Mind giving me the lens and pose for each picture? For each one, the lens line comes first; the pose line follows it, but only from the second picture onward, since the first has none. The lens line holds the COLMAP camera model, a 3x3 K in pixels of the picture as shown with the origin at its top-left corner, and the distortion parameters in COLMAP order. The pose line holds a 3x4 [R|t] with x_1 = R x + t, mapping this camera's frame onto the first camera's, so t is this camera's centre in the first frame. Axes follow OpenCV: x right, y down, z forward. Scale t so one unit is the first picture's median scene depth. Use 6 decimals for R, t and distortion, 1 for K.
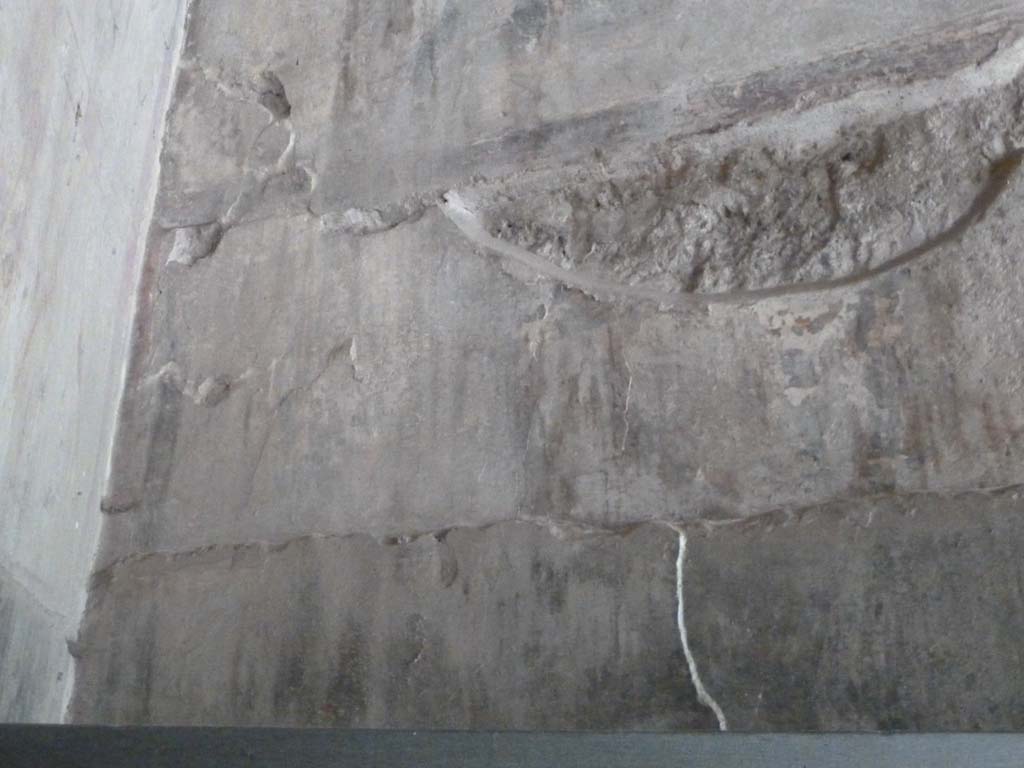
lens RADIAL K [[1108.8, 0, 512.7], [0, 1108.8, 383.3], [0, 0, 1]] dist [-0.022785, 0.000000]
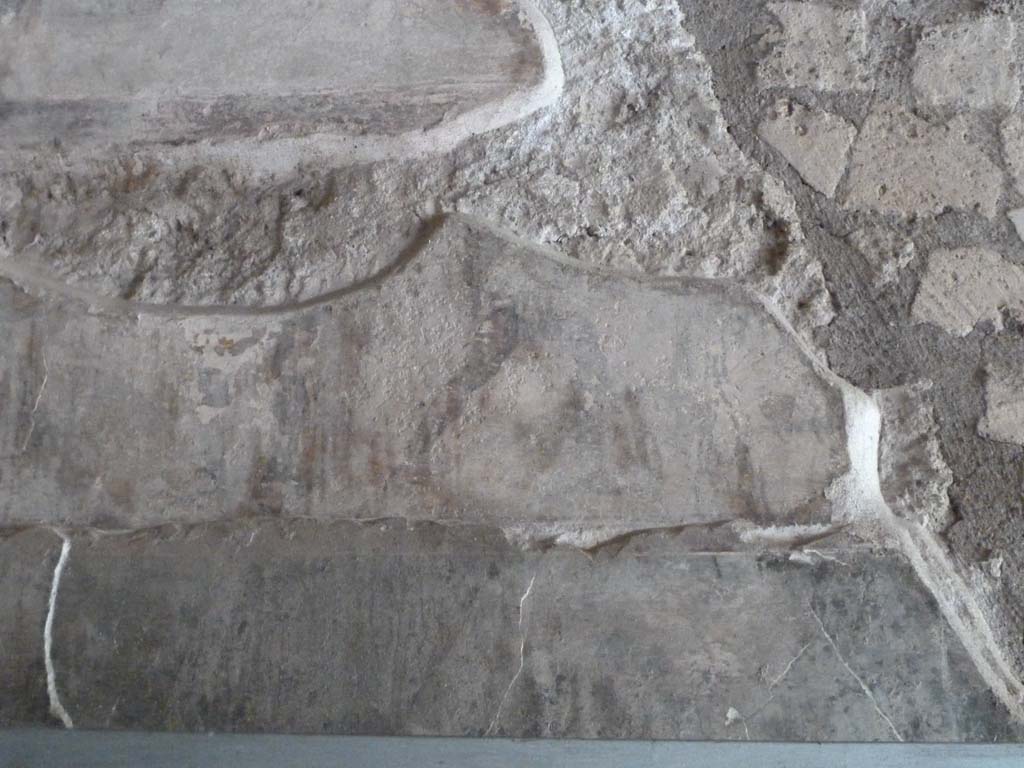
lens RADIAL K [[1108.8, 0, 512.0], [0, 1108.8, 384.8], [0, 0, 1]] dist [-0.022785, 0.000000]
pose [[0.924191, 0.122936, 0.361605, 0.140681], [-0.116041, 0.992406, -0.040813, -0.006226], [-0.363876, -0.004242, 0.931438, -0.047757]]
